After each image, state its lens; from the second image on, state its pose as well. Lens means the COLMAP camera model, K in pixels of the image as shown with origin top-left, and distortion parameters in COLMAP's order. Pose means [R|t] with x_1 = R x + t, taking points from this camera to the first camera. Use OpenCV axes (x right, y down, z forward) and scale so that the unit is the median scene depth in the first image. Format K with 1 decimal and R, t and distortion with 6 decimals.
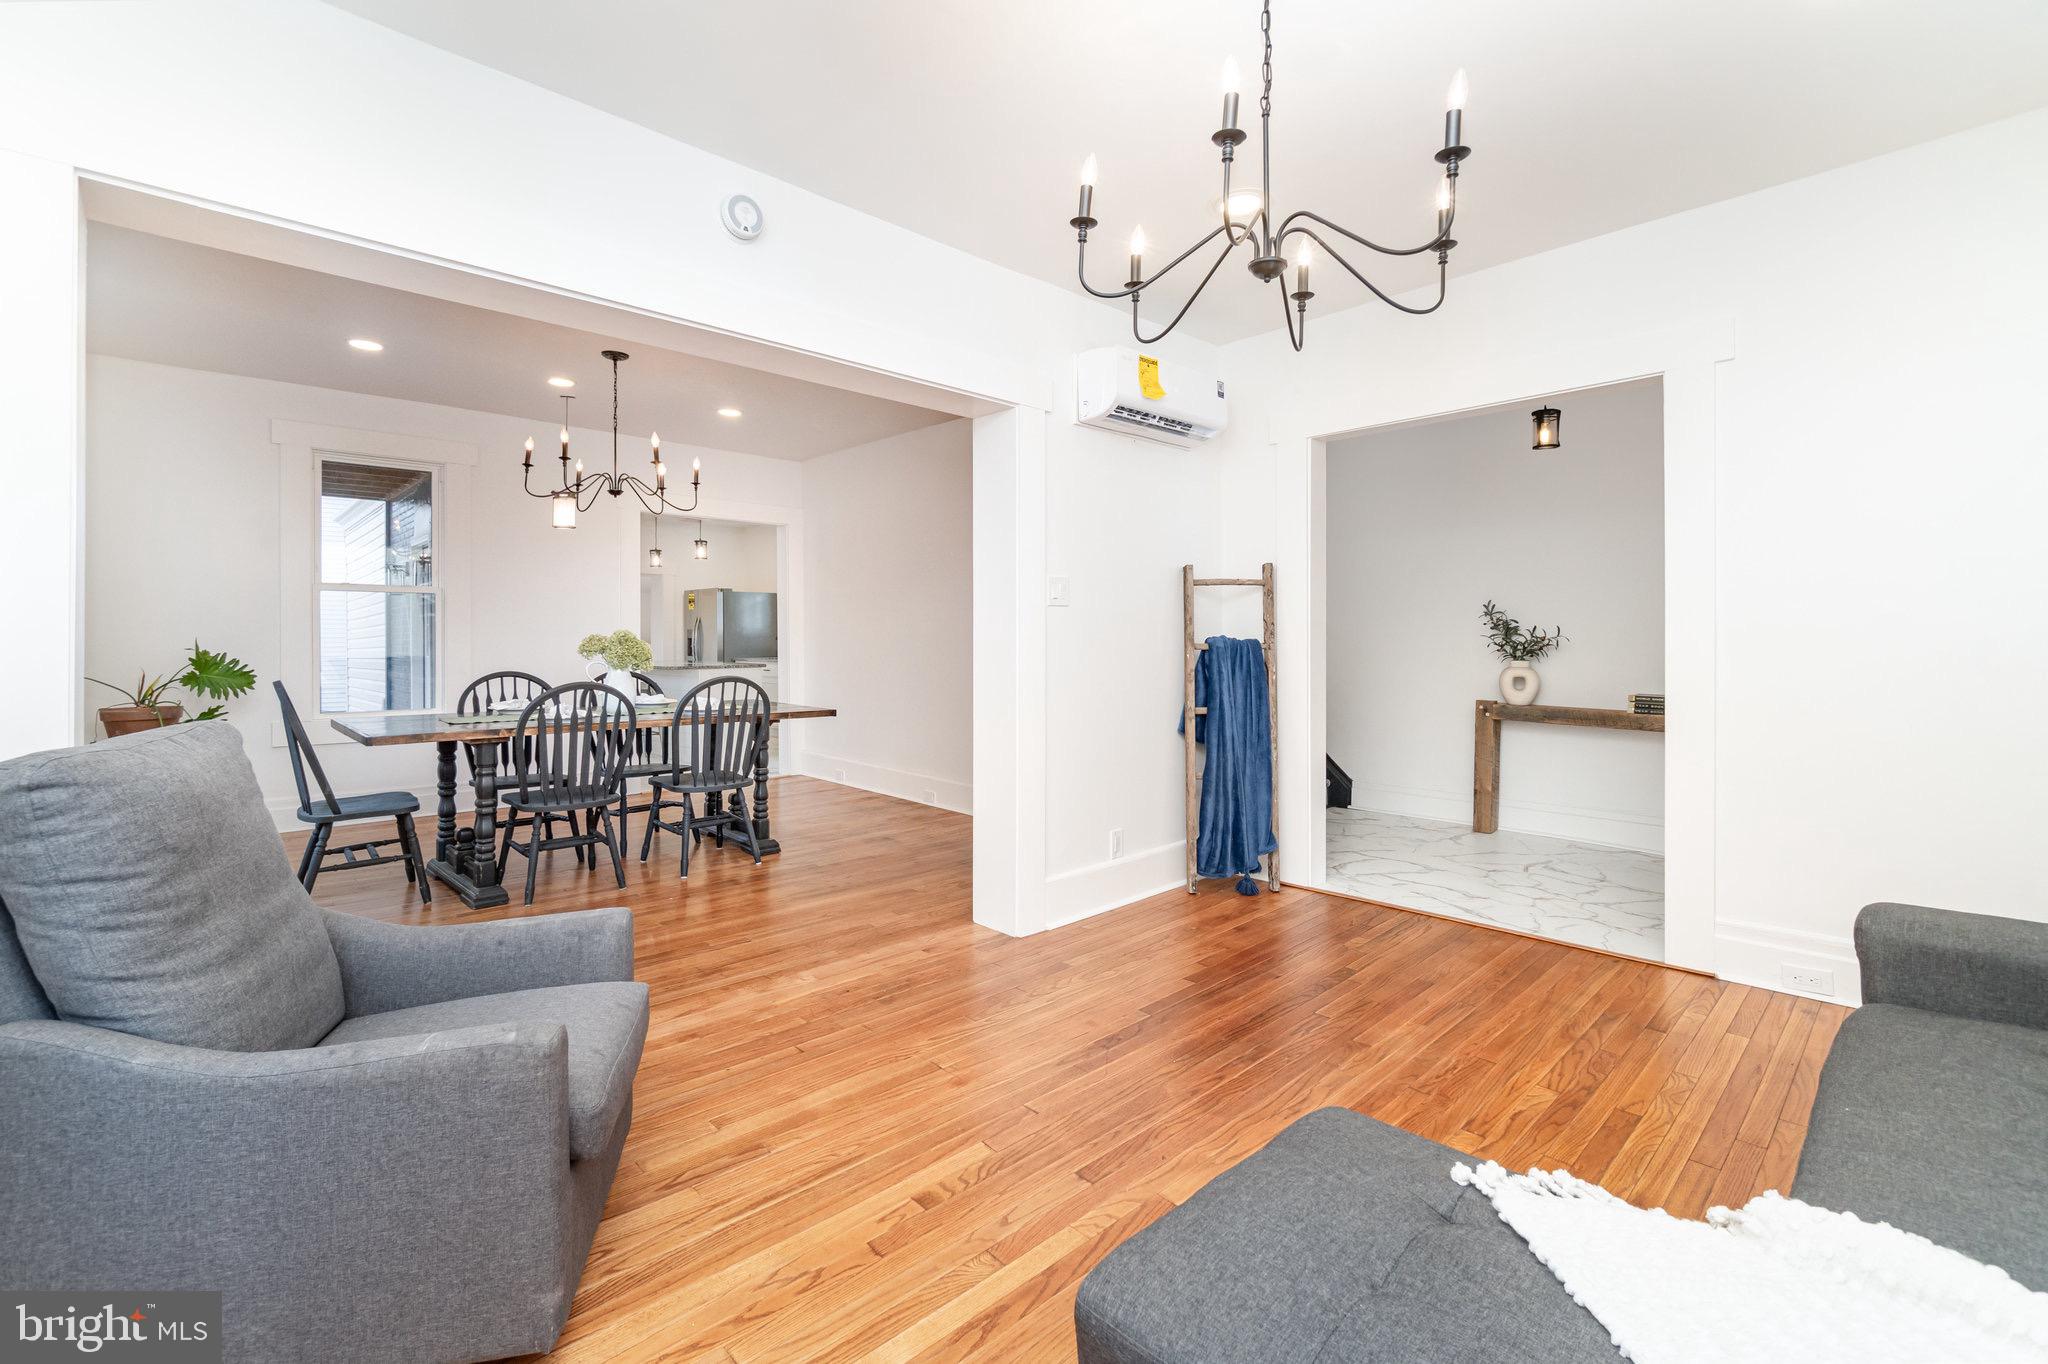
lens RADIAL K [[896.5, 0, 1034.5], [0, 896.5, 652.4], [0, 0, 1]] dist [-0.000543, 0.000332]
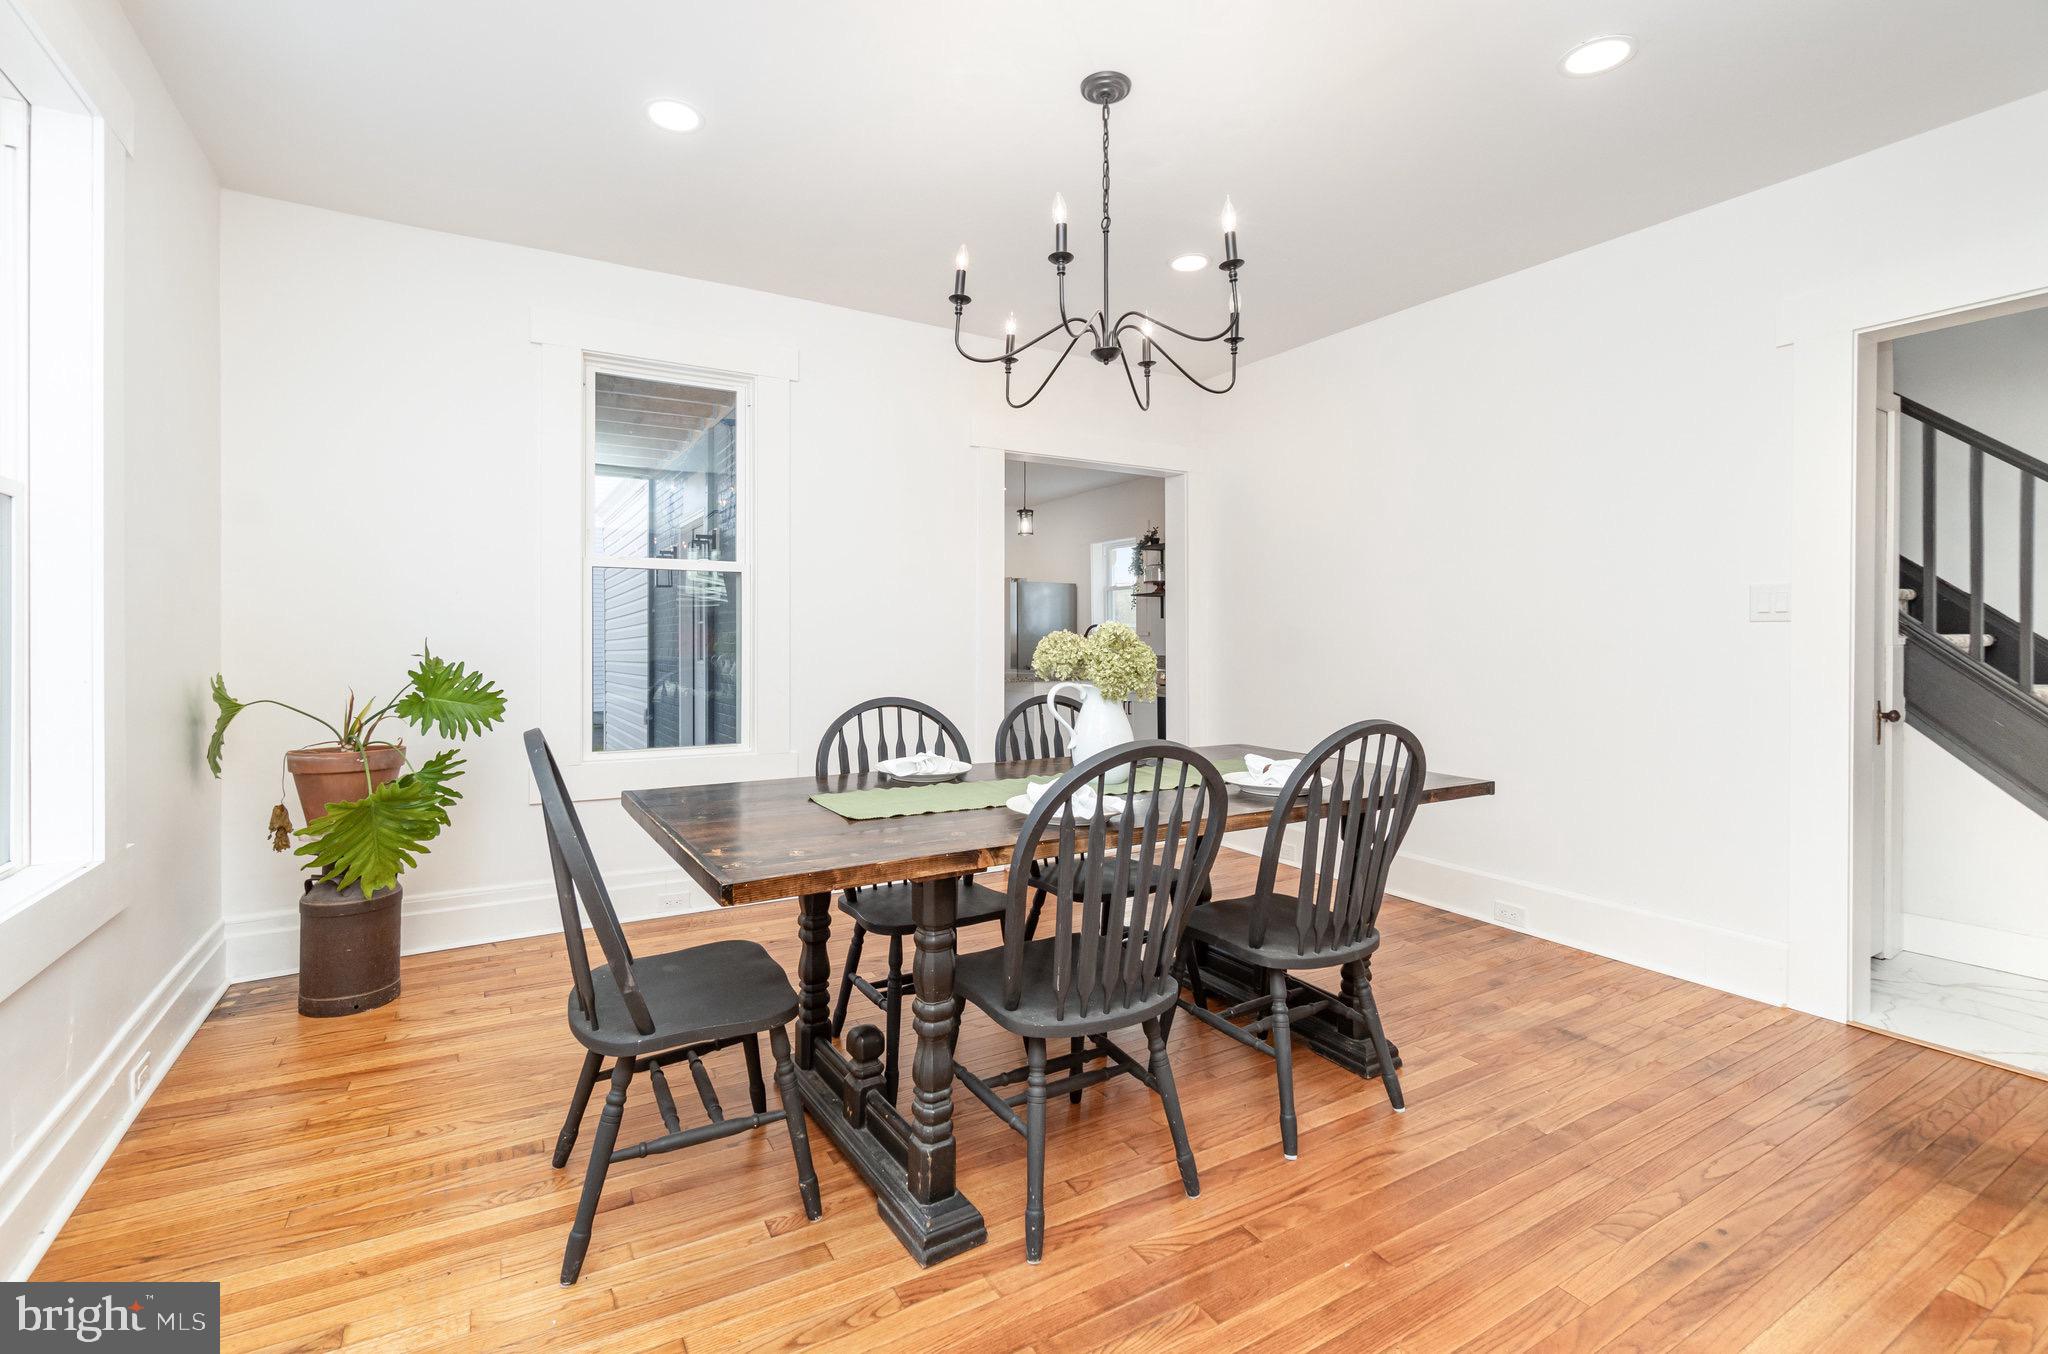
lens RADIAL K [[896.5, 0, 1011.4], [0, 896.5, 656.8], [0, 0, 1]] dist [-0.000543, 0.000332]
pose [[0.976449, 0.004479, -0.215702, -0.399291], [-0.004363, 0.999990, 0.001011, -0.005477], [0.215704, -0.000046, 0.976459, 0.476882]]
